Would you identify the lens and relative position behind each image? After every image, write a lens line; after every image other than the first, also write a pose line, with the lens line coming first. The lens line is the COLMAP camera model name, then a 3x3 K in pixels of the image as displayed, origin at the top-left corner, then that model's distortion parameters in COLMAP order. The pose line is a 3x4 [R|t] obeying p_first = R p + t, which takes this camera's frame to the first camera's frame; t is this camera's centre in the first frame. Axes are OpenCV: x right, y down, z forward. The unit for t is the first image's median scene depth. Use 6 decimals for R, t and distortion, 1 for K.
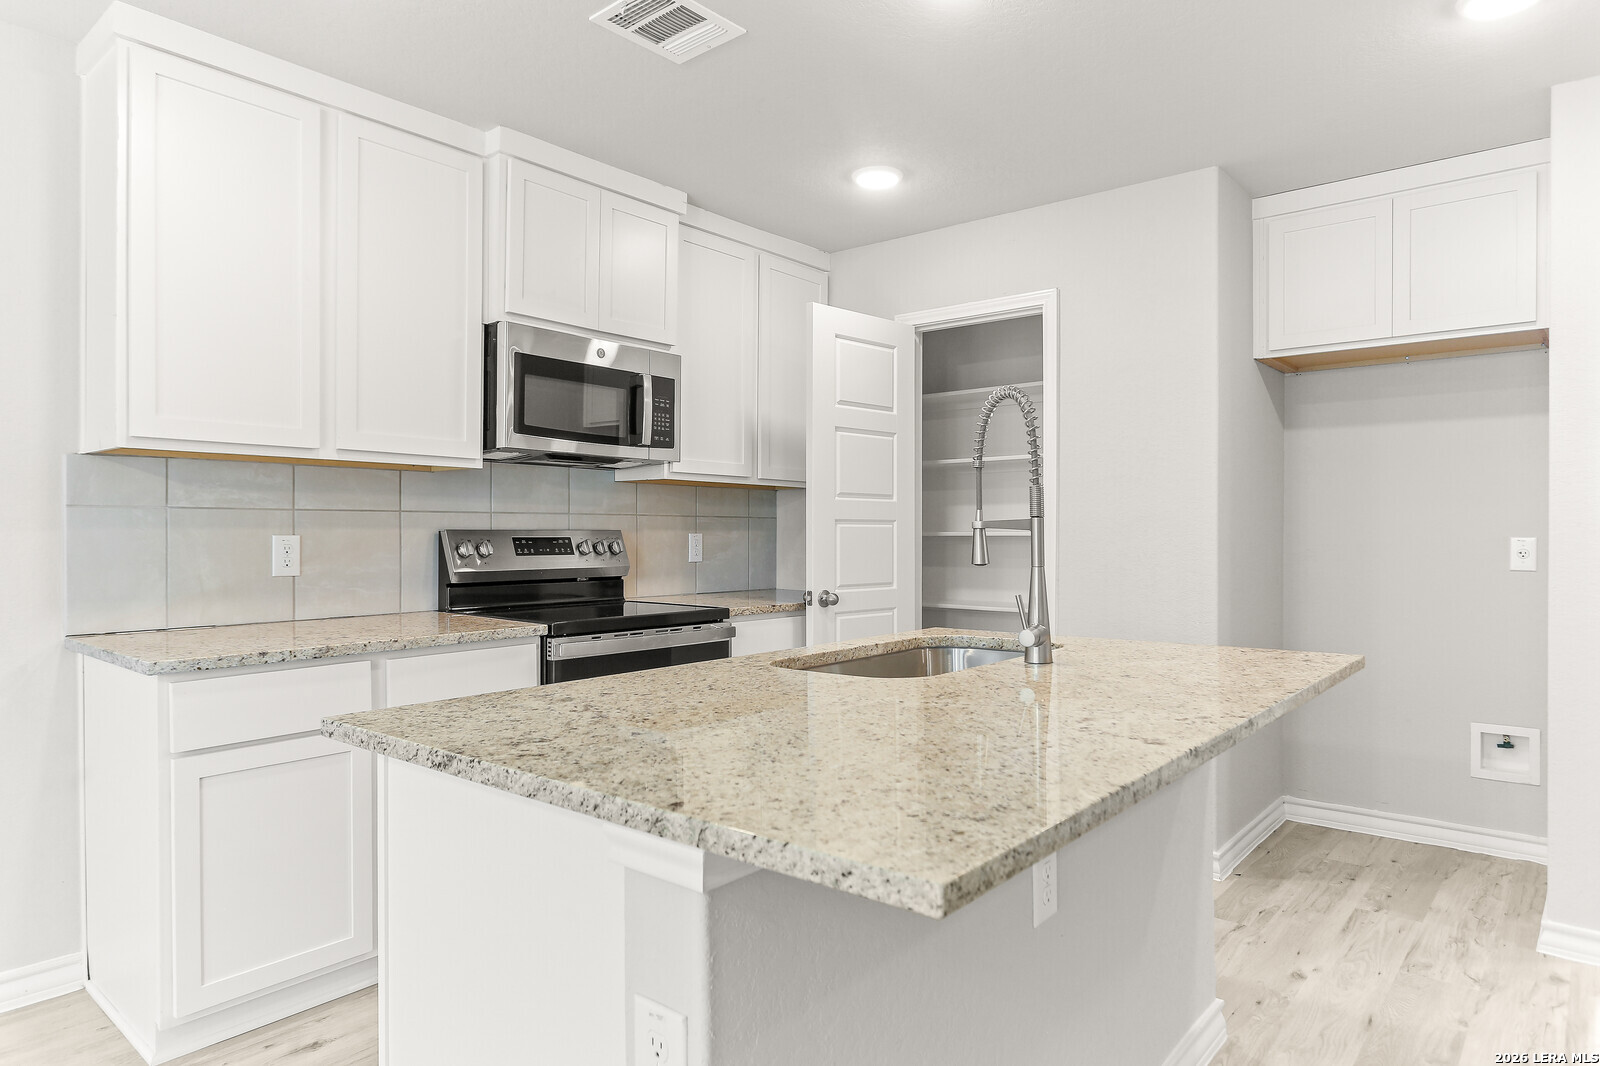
lens RADIAL K [[966.6, 0, 802.8], [0, 966.6, 533.4], [0, 0, 1]] dist [0.003032, 0.000063]
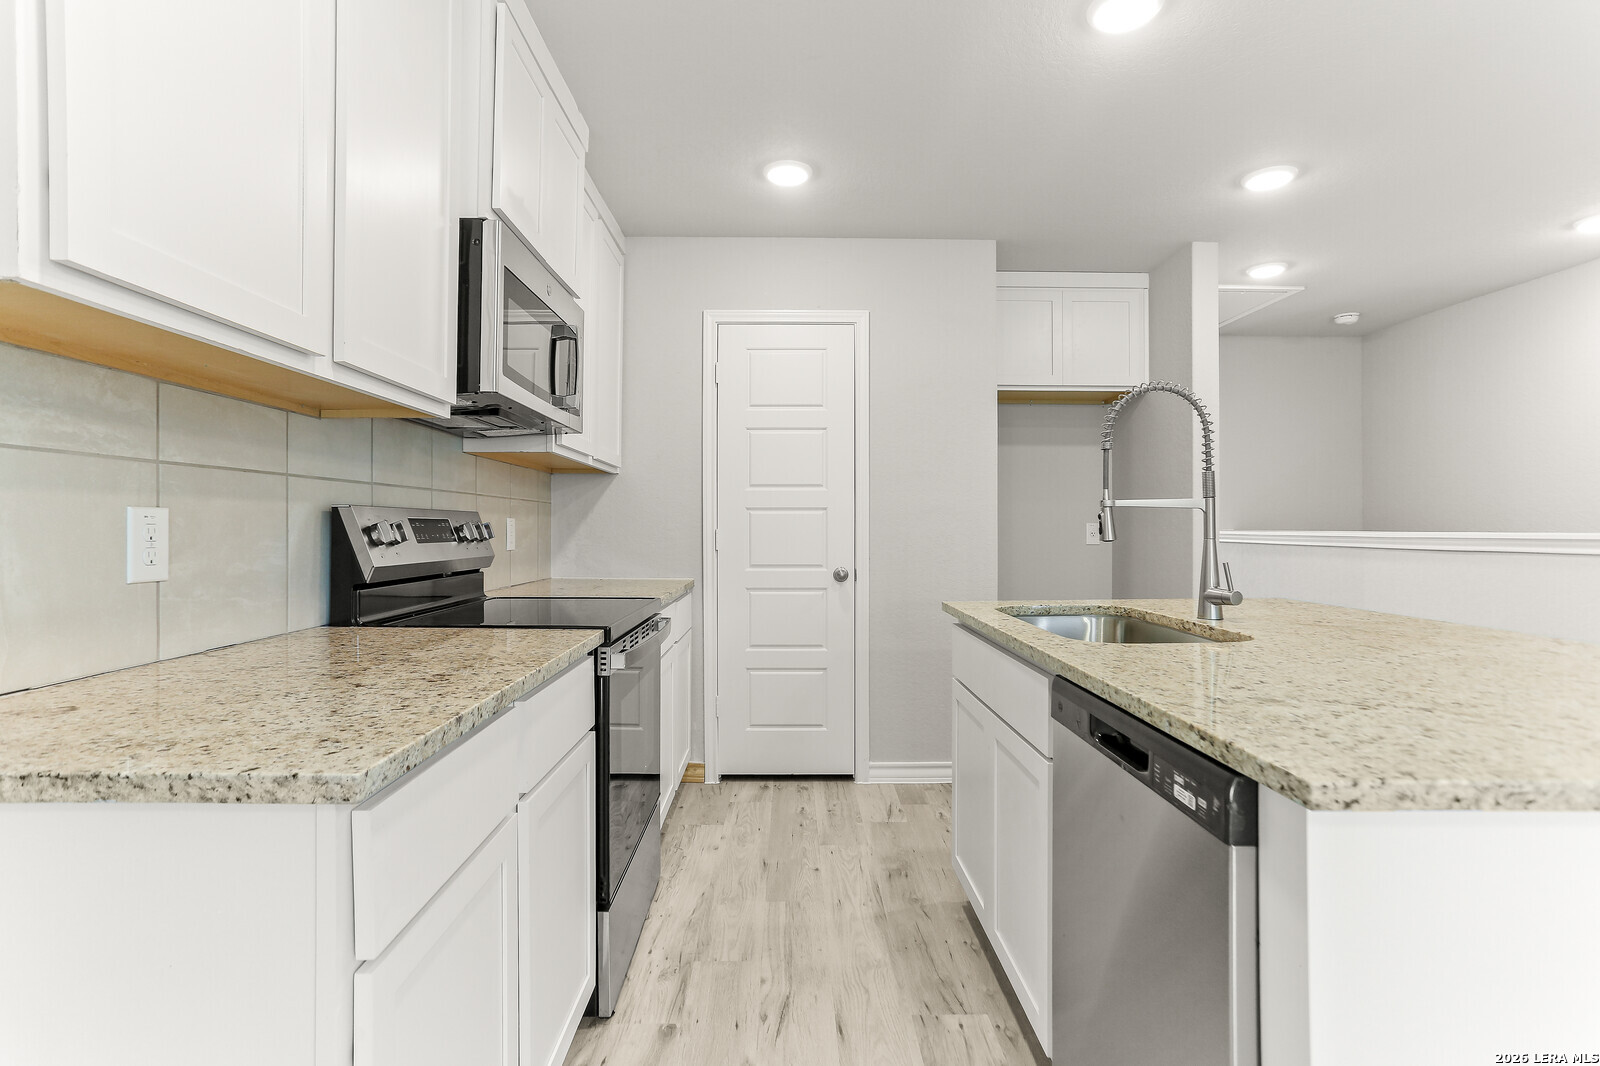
lens RADIAL K [[770.4, 0, 799.2], [0, 770.4, 522.7], [0, 0, 1]] dist [-0.014389, 0.000381]
pose [[0.761580, 0.002453, 0.648066, -0.510947], [0.001490, 0.999984, -0.005536, 0.012879], [-0.648069, 0.005181, 0.761564, 0.414023]]
